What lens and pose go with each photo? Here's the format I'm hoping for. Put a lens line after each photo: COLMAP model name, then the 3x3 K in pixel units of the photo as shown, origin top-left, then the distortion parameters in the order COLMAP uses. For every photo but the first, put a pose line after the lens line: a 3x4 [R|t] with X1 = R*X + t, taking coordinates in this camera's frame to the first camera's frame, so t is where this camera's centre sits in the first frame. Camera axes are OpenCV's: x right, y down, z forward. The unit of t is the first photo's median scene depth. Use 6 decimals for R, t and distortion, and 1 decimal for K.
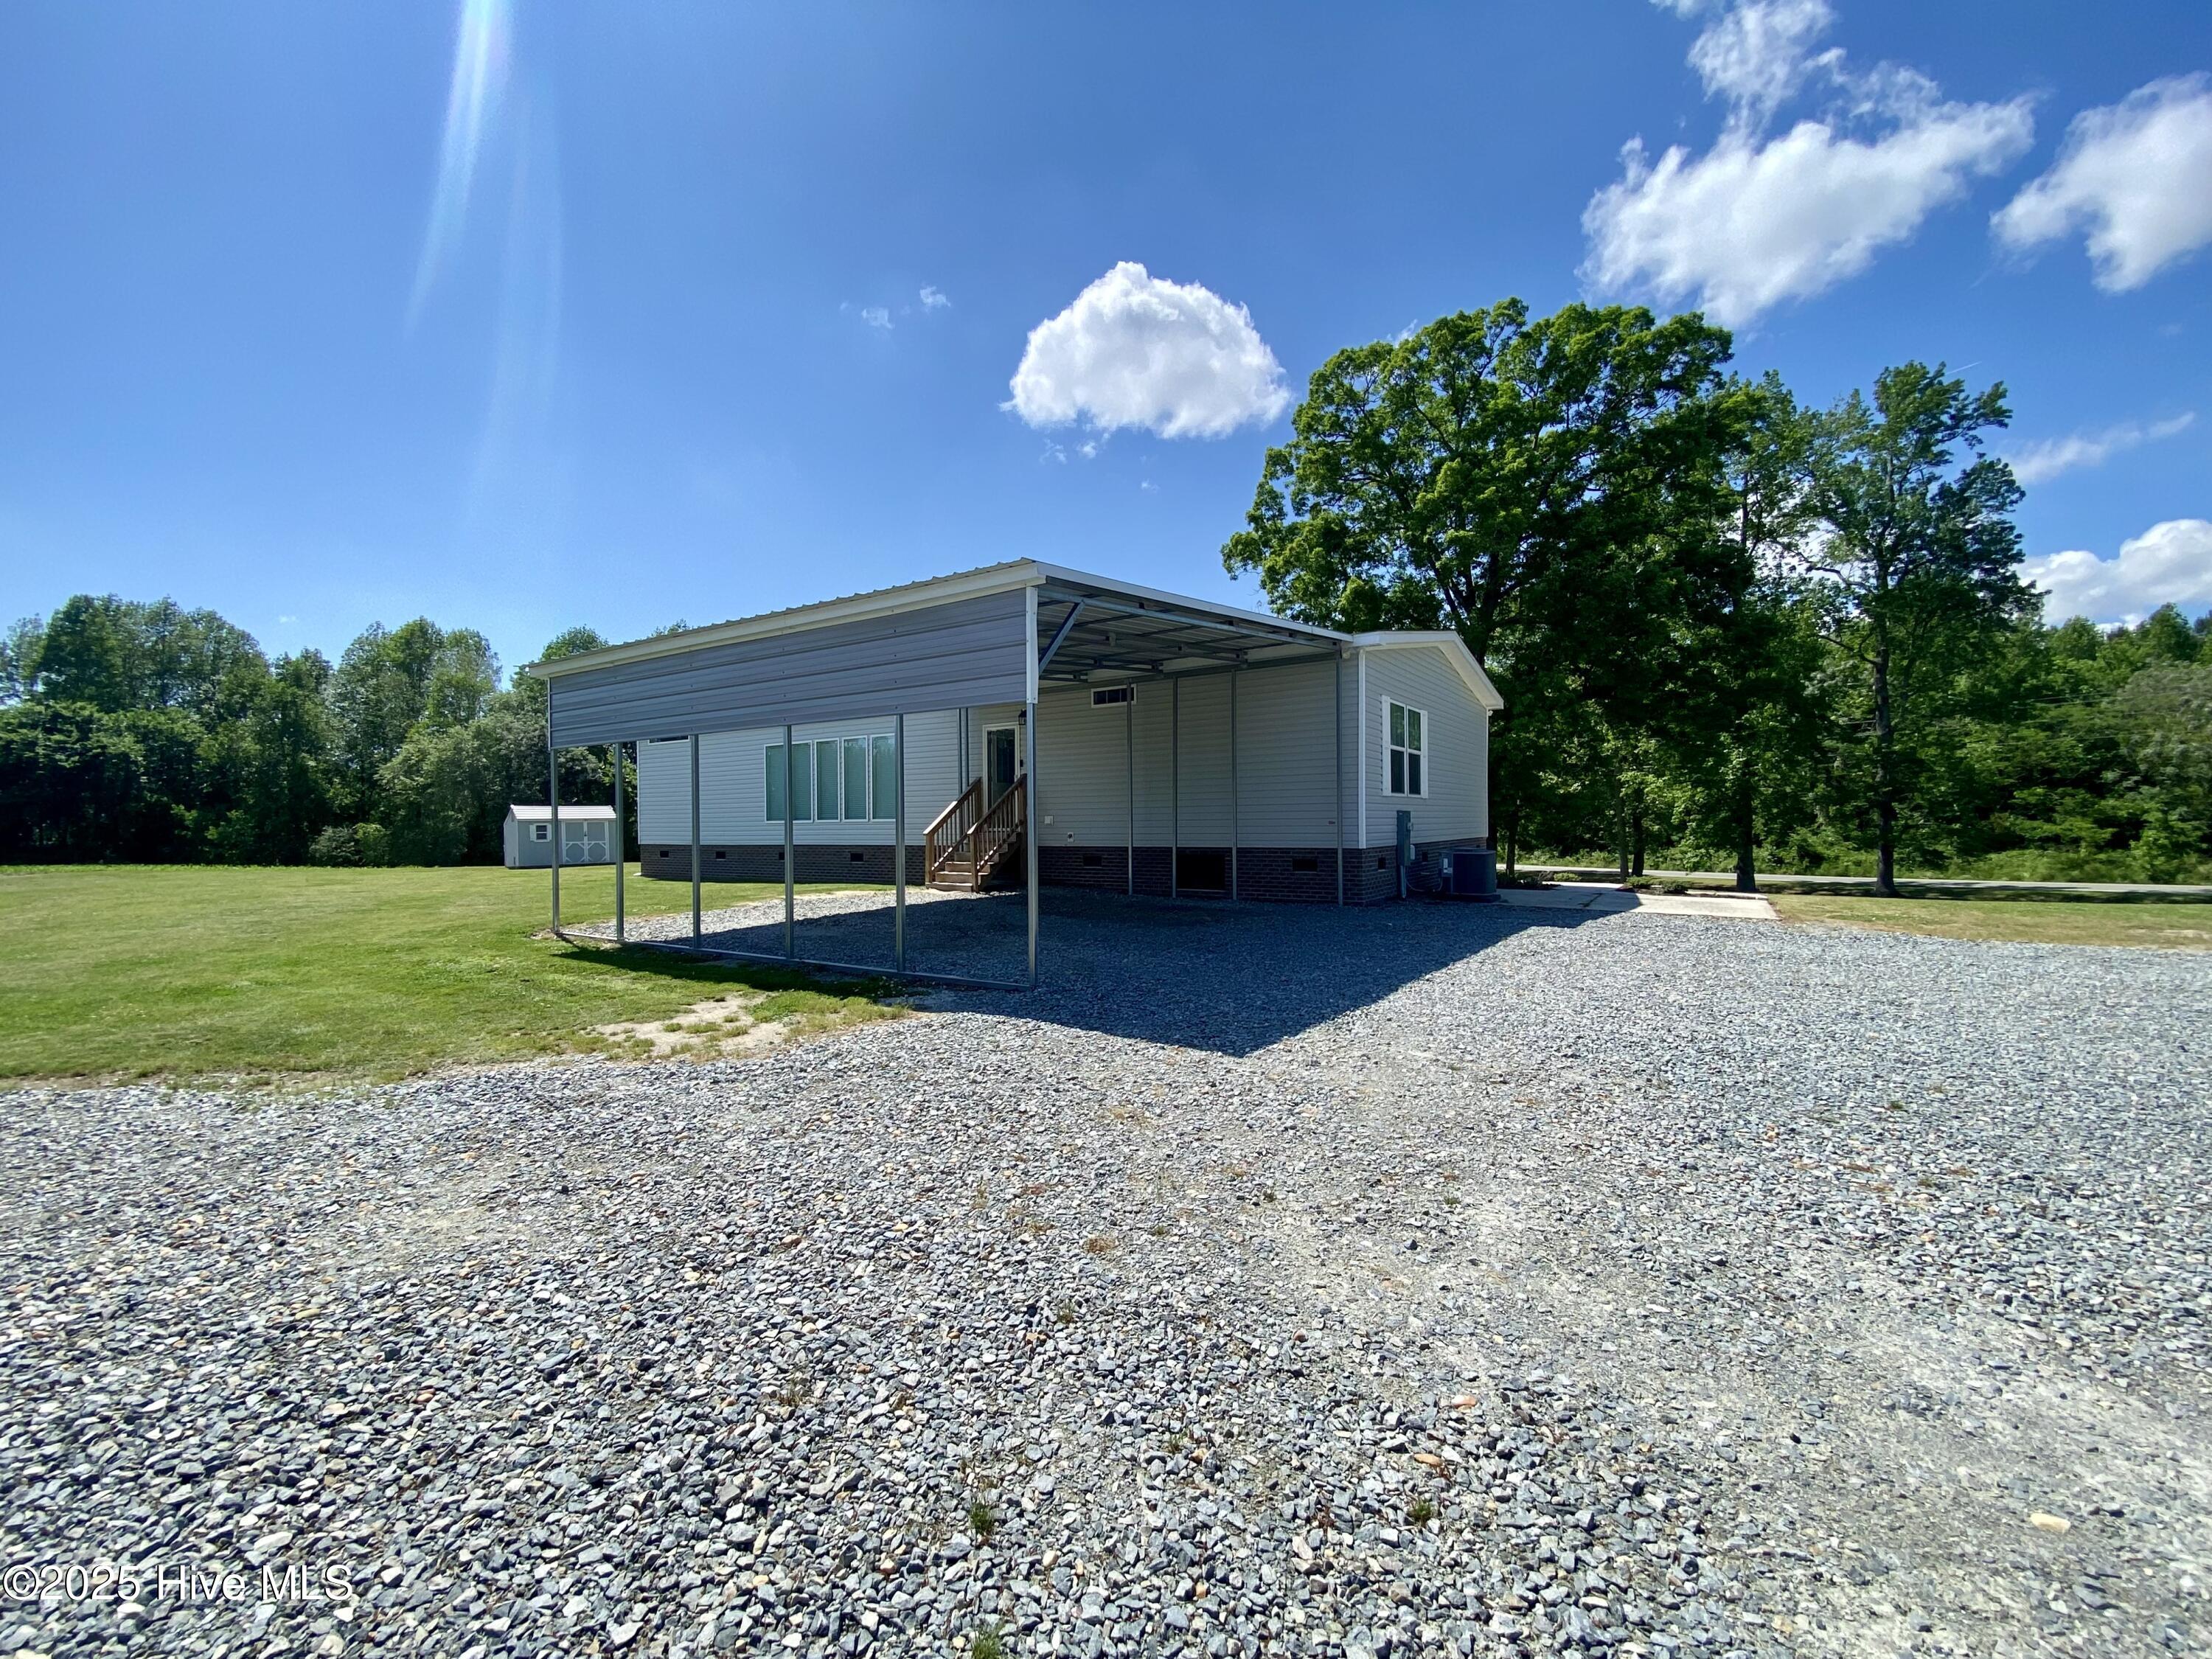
lens RADIAL K [[896.6, 0, 1106.0], [0, 896.6, 829.5], [0, 0, 1]] dist [-0.015141, -0.000132]
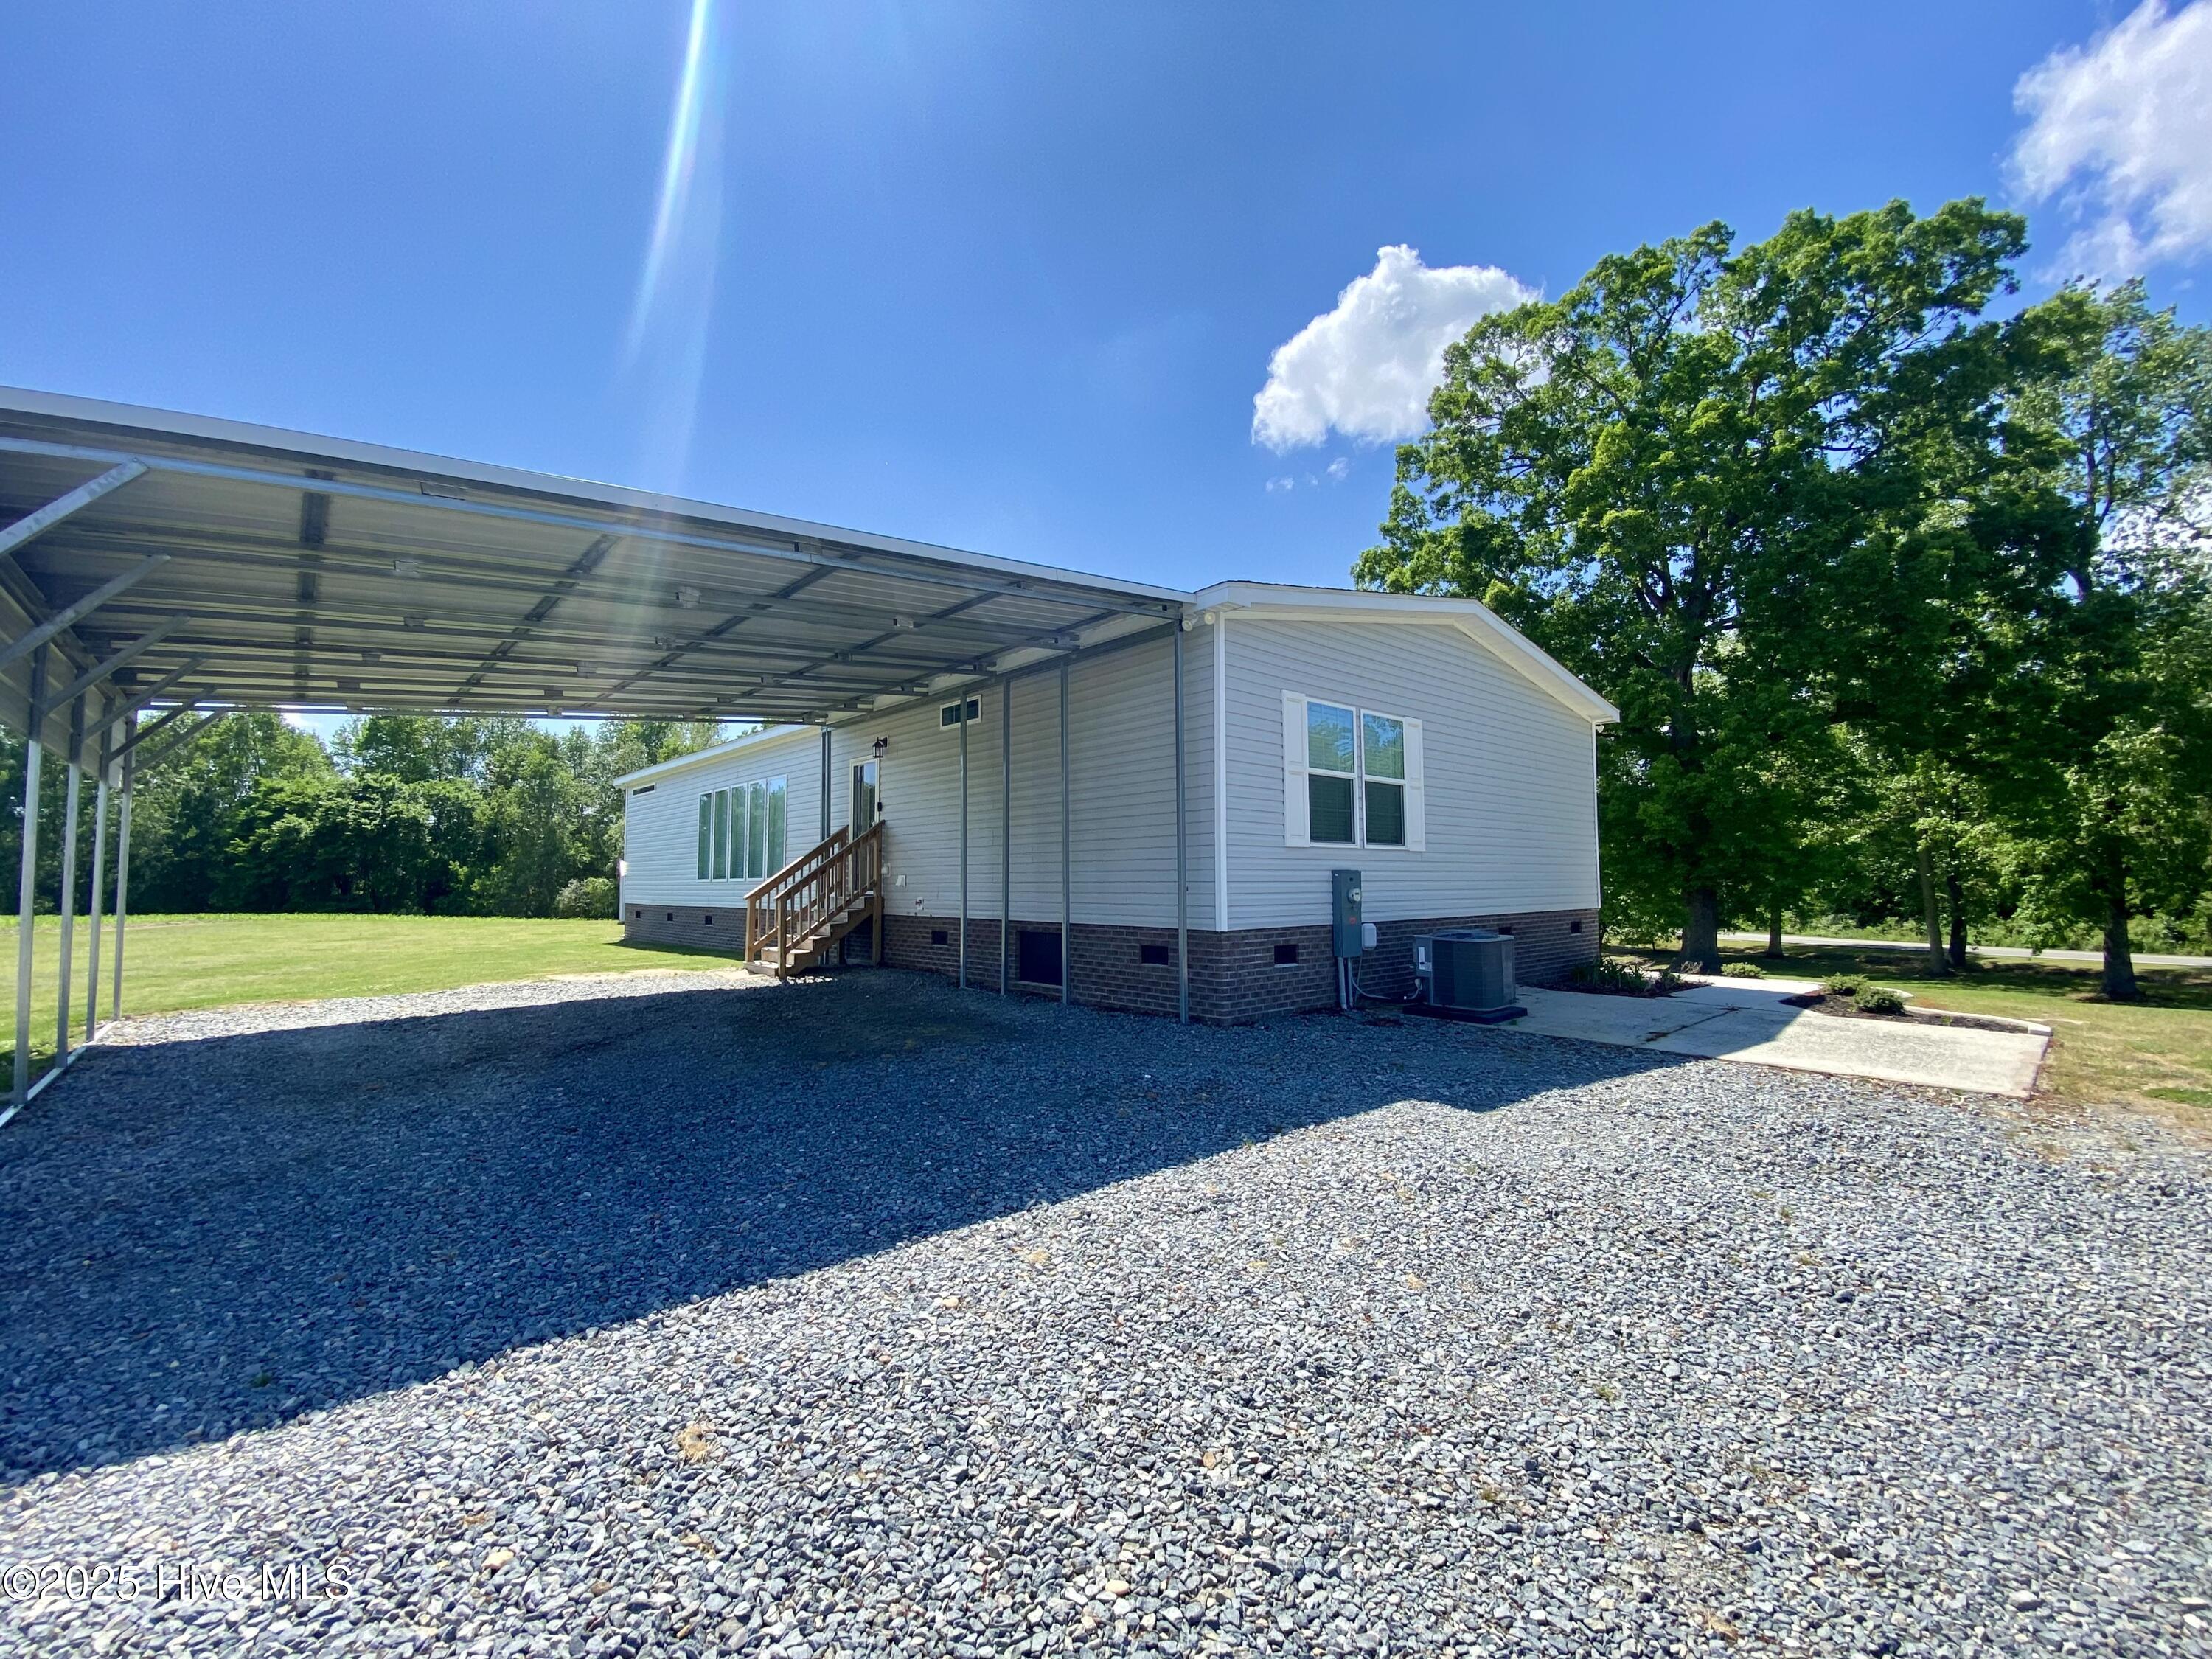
lens RADIAL K [[889.6, 0, 1105.9], [0, 889.6, 846.8], [0, 0, 1]] dist [0.000335, -0.008819]
pose [[0.970216, -0.003171, -0.242219, 0.116551], [-0.007807, 0.998986, -0.044347, -0.003018], [0.242114, 0.044917, 0.969208, 0.126059]]
